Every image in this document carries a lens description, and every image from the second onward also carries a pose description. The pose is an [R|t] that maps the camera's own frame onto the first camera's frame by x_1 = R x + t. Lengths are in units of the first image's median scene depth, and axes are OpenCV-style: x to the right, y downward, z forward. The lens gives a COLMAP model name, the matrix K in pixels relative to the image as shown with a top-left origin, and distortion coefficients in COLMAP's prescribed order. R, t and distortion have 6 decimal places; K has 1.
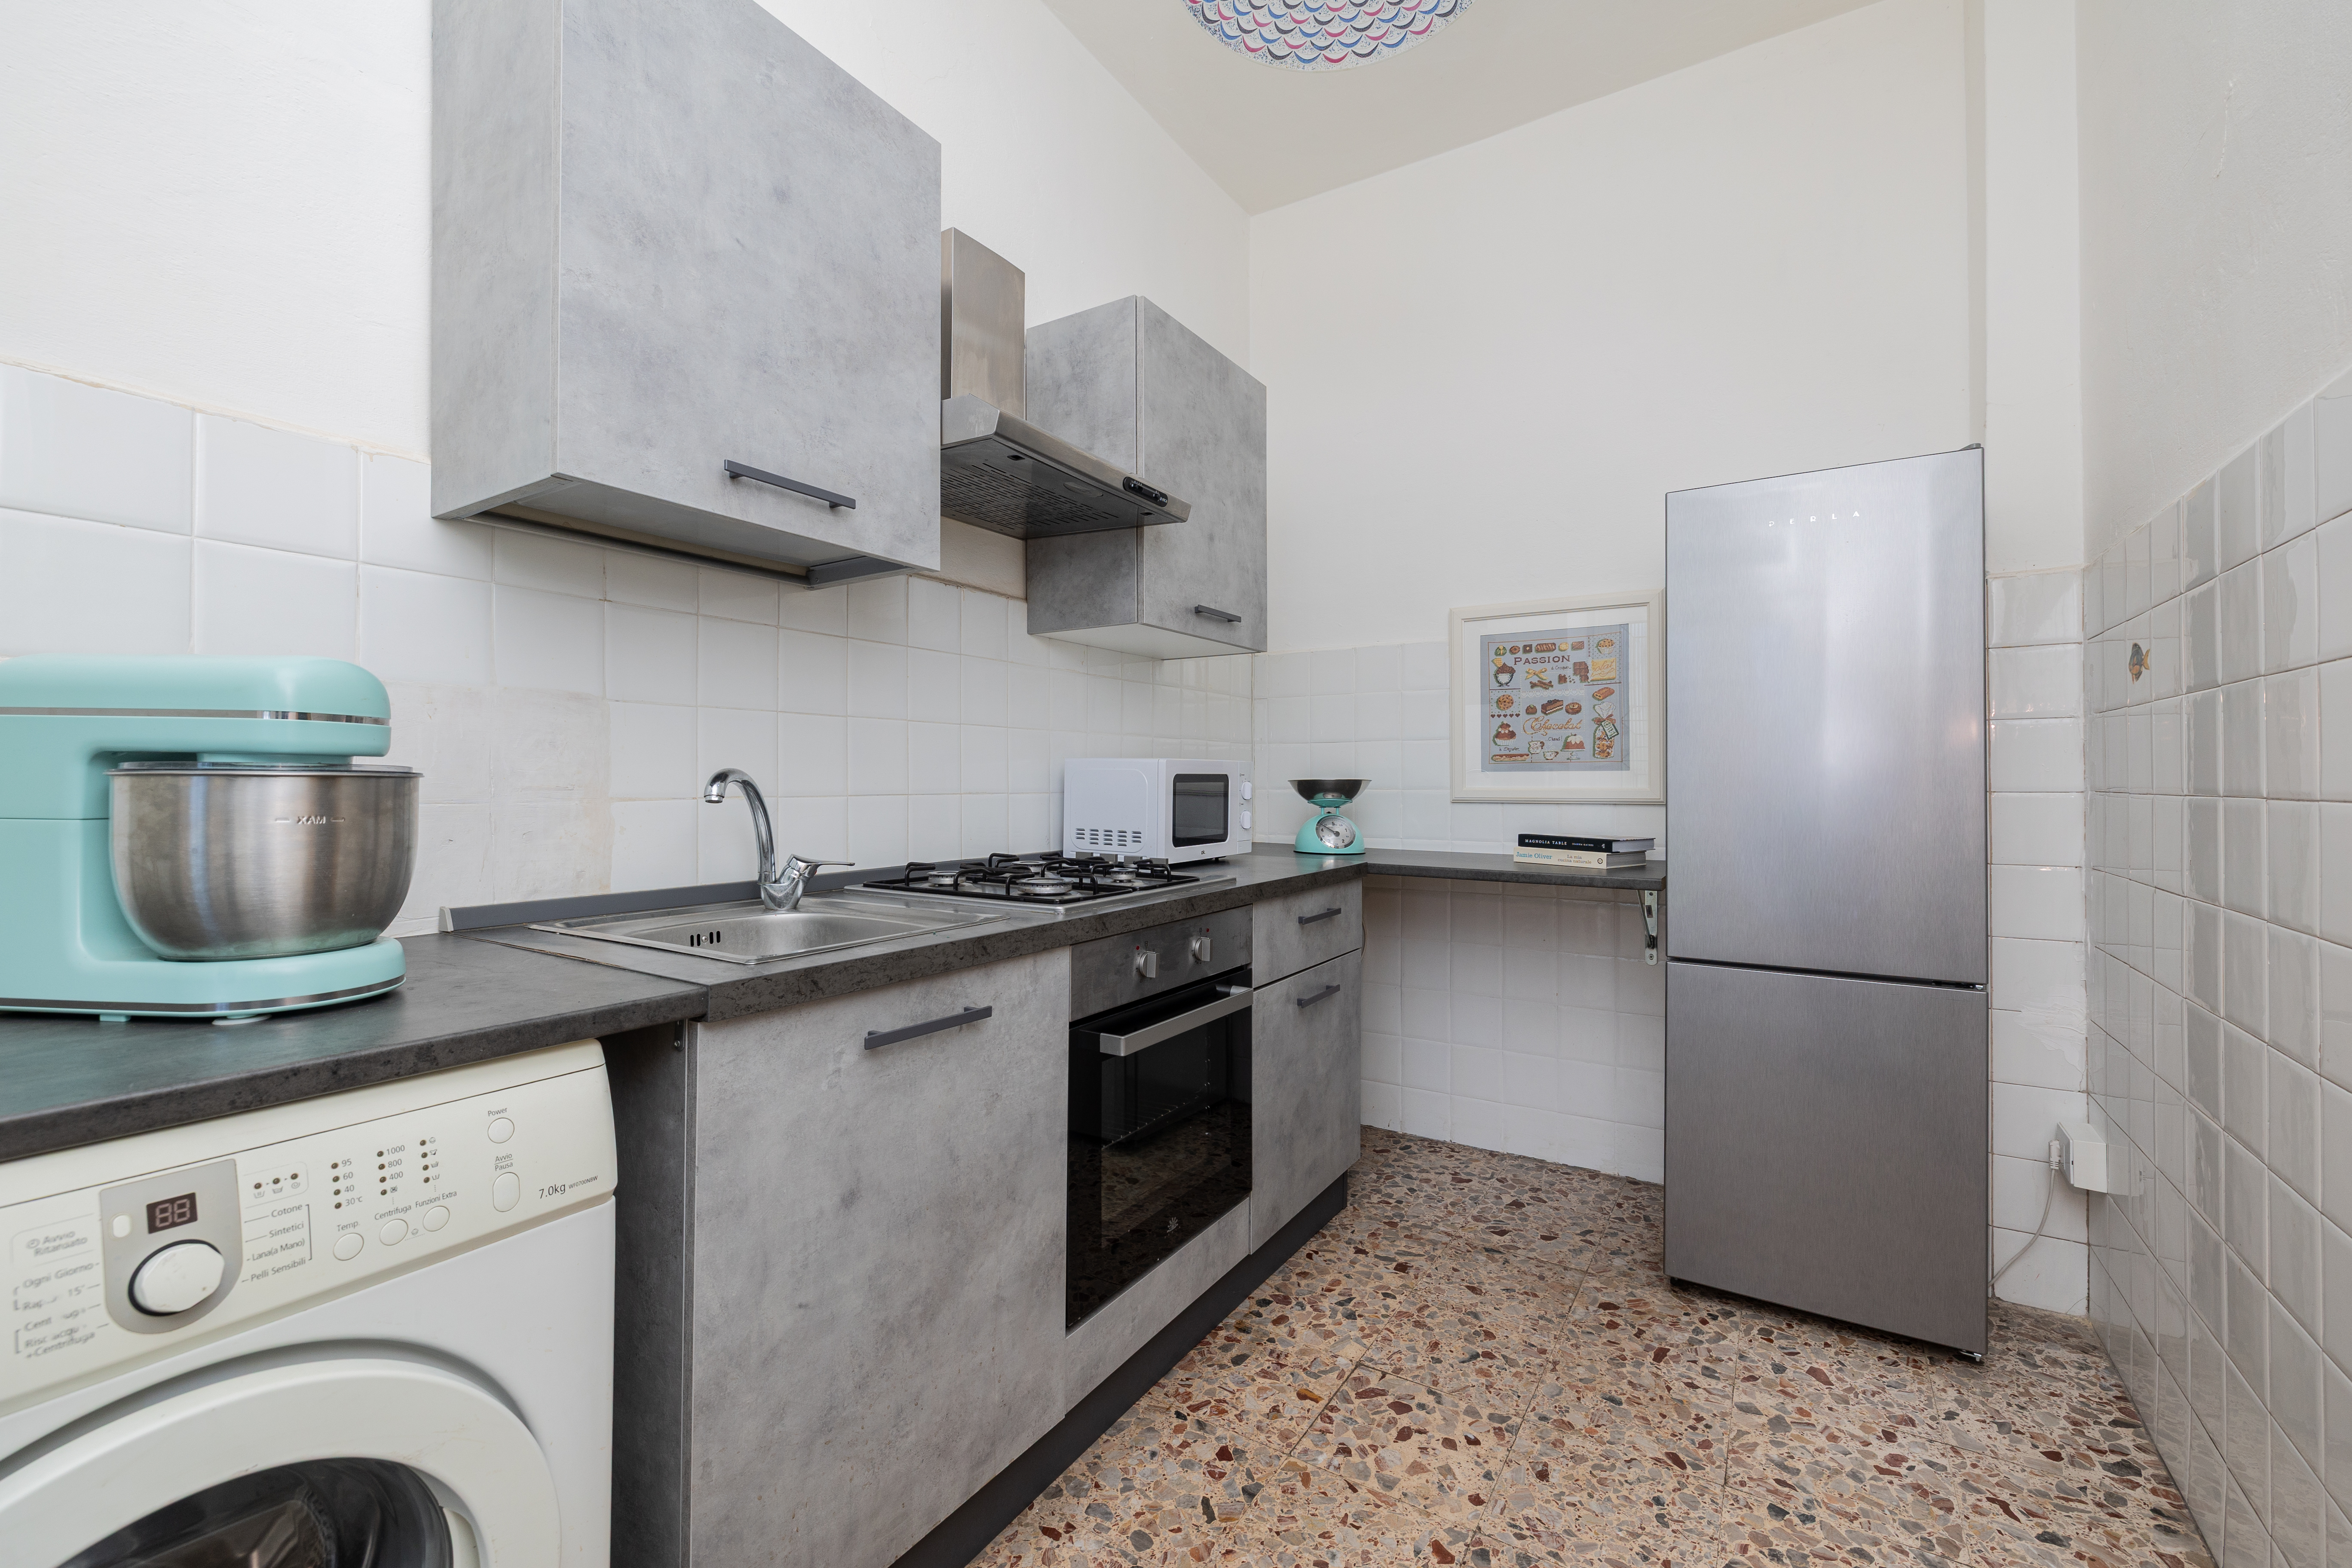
lens RADIAL K [[991.0, 0, 1148.0], [0, 991.0, 776.2], [0, 0, 1]] dist [-0.000123, 0.000291]
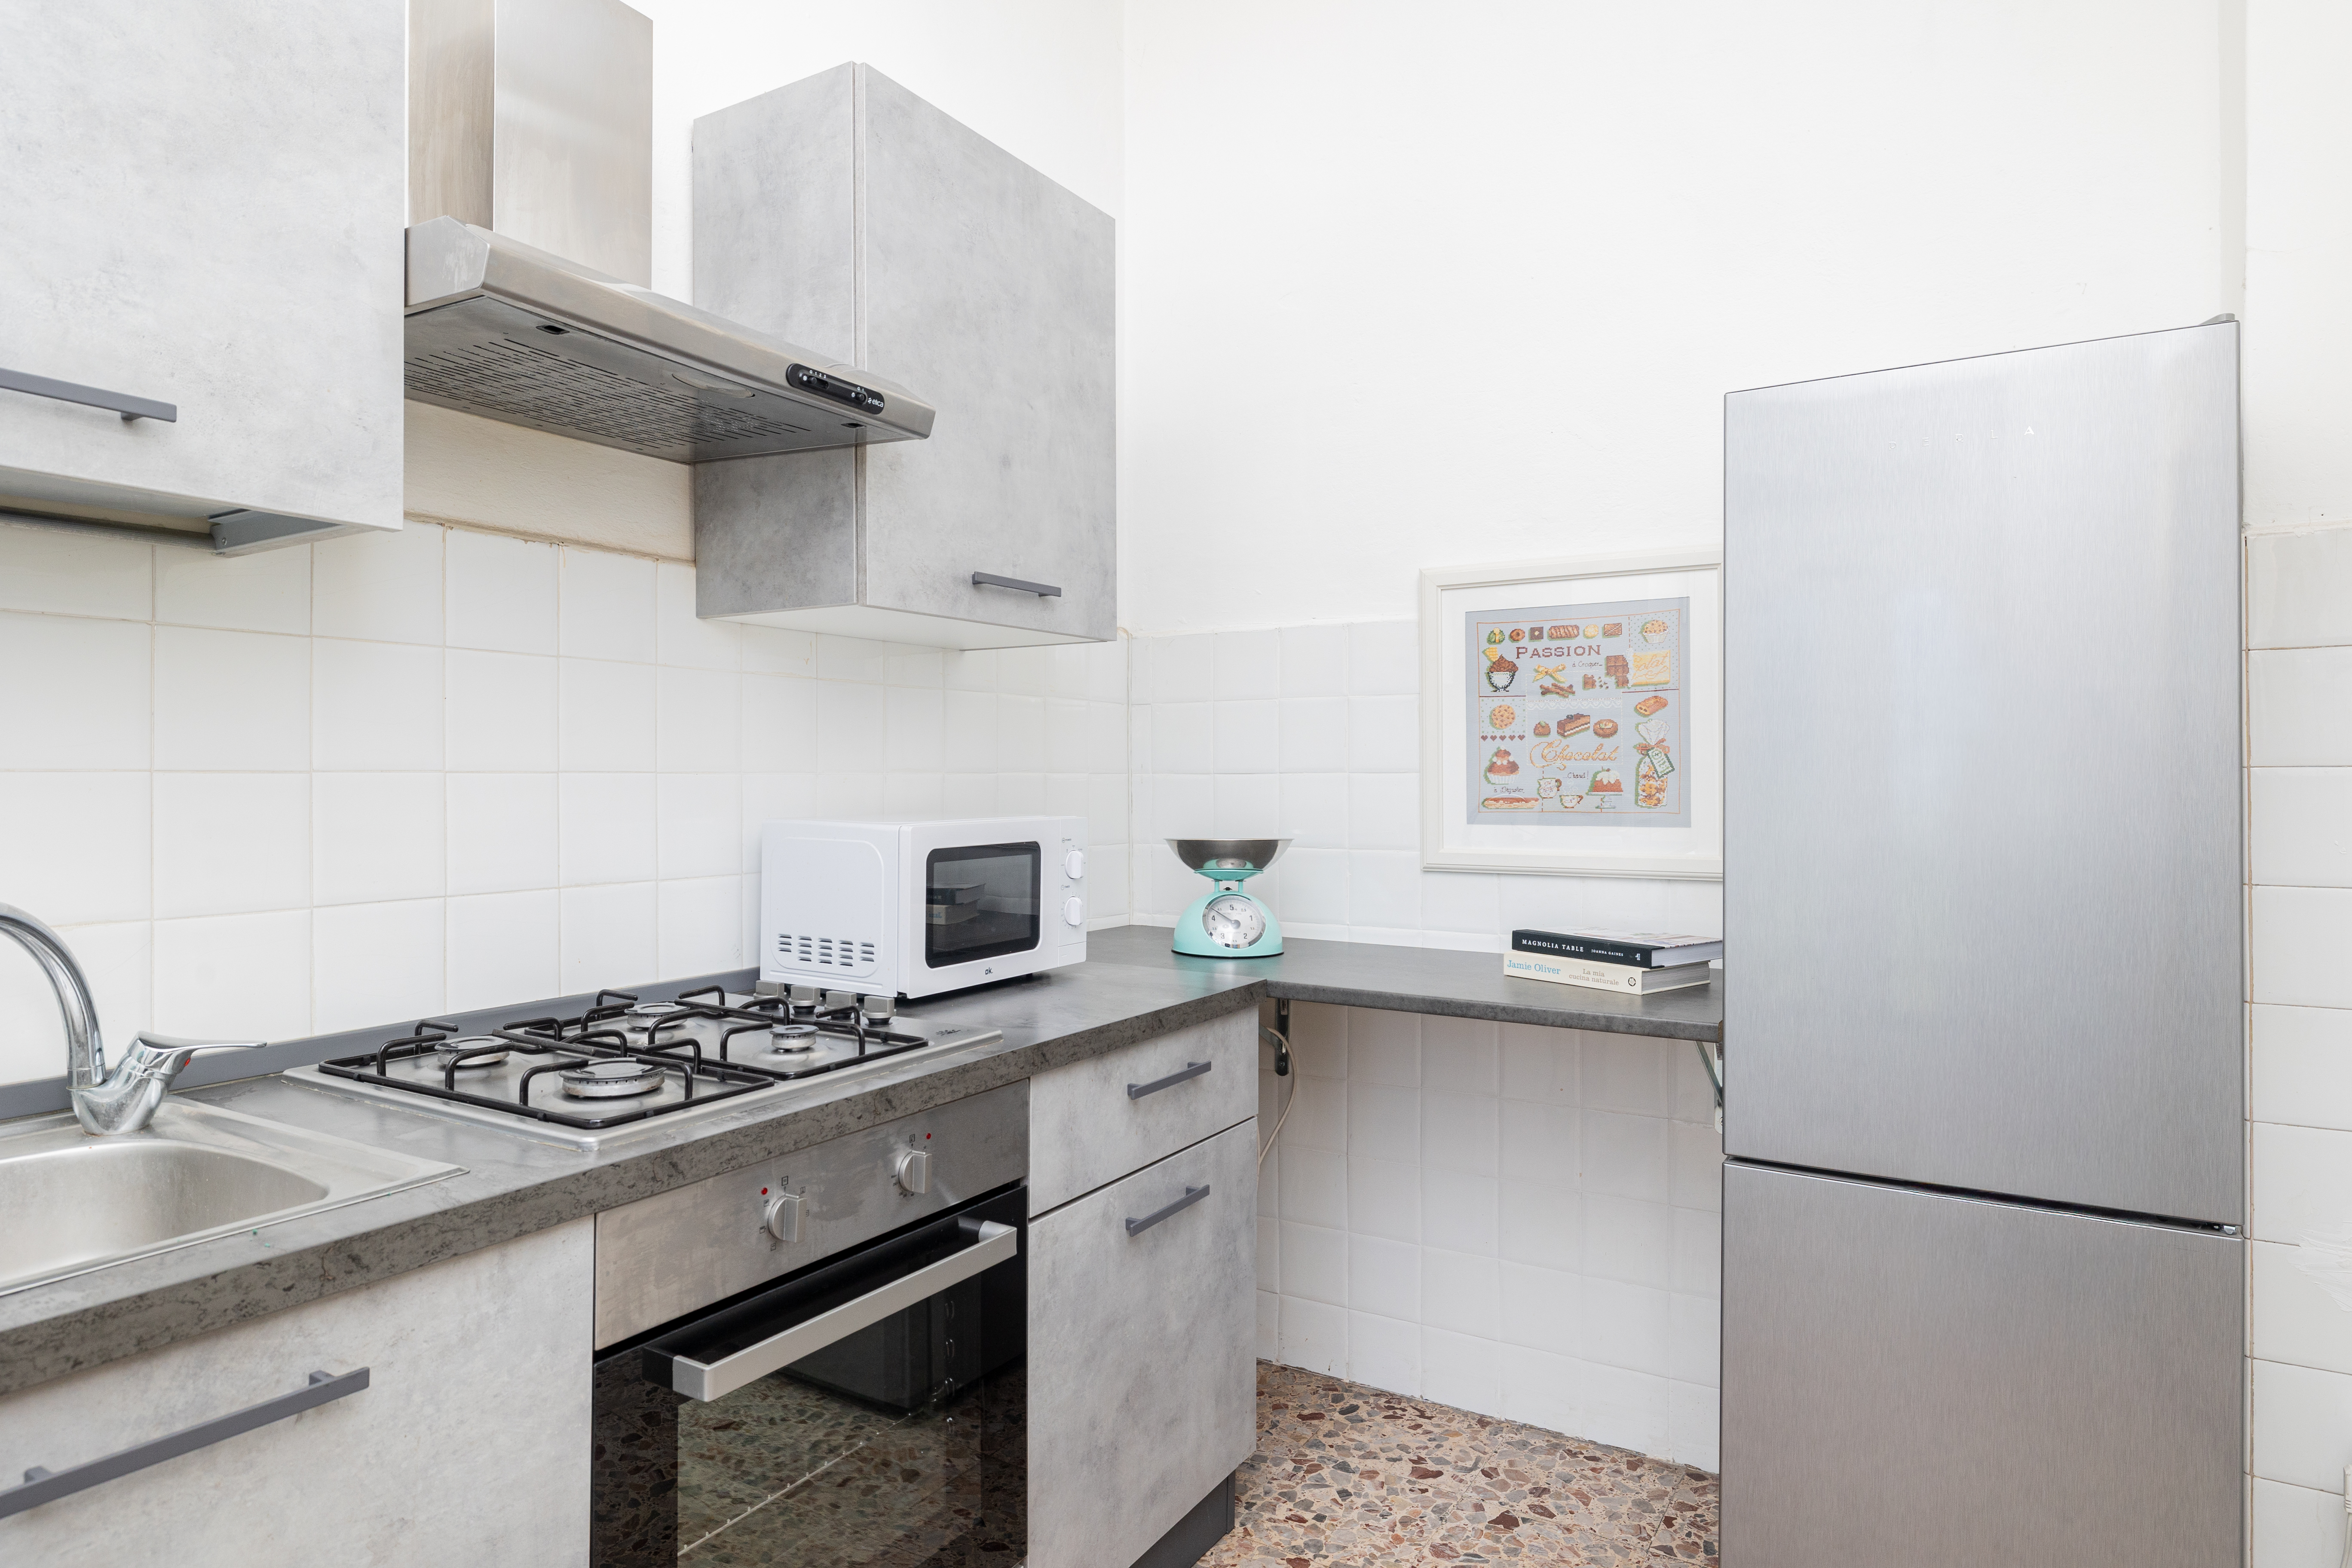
lens RADIAL K [[1311.5, 0, 1177.7], [0, 1311.5, 755.9], [0, 0, 1]] dist [0.005286, -0.000941]
pose [[0.999910, 0.001211, 0.013331, 0.175229], [-0.001239, 0.999997, 0.002099, -0.063898], [-0.013328, -0.002115, 0.999909, 0.195107]]
